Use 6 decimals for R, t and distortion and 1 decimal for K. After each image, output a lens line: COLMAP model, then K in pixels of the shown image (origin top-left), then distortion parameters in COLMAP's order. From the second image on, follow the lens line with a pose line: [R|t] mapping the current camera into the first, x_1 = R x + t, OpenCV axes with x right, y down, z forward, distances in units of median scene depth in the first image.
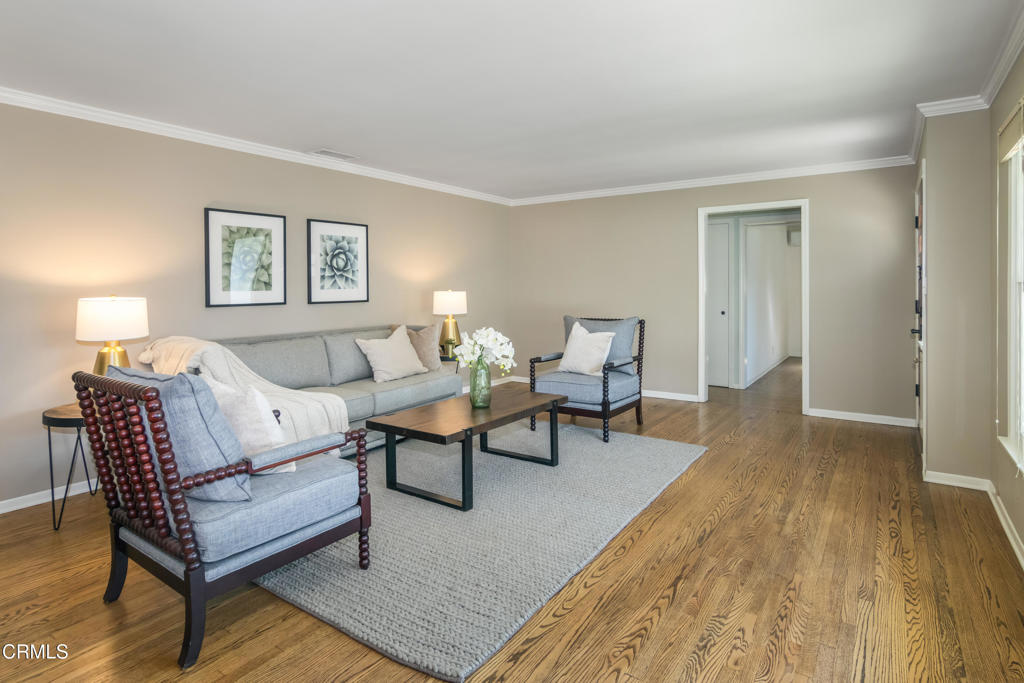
lens RADIAL K [[541.7, 0, 508.7], [0, 541.7, 309.9], [0, 0, 1]] dist [0.001443, 0.000364]
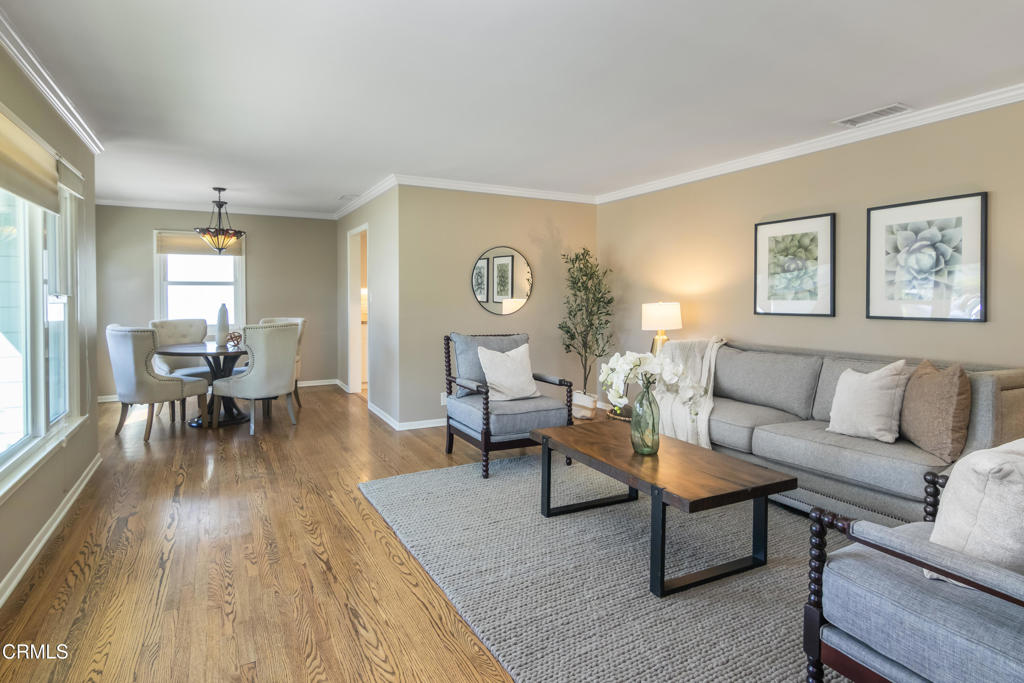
lens RADIAL K [[541.7, 0, 508.7], [0, 541.7, 309.9], [0, 0, 1]] dist [0.001443, 0.000364]
pose [[-0.445543, 0.027044, -0.894852, 0.848570], [-0.039206, 0.997995, 0.049681, -0.063551], [0.894402, 0.057219, -0.443589, 1.359419]]
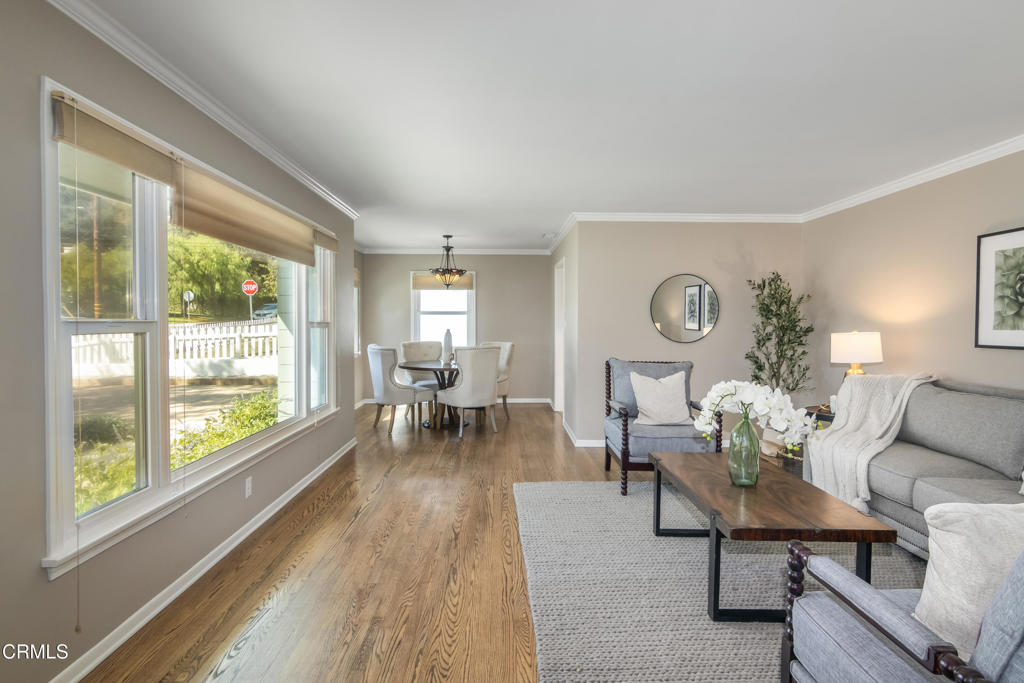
lens RADIAL K [[540.2, 0, 512.0], [0, 540.2, 341.5], [0, 0, 1]] dist [-0.001394, 0.000069]
pose [[-0.802725, 0.021424, -0.595965, 0.767284], [-0.027056, 0.997017, 0.072284, -0.075286], [0.595736, 0.074149, -0.799750, 1.639129]]
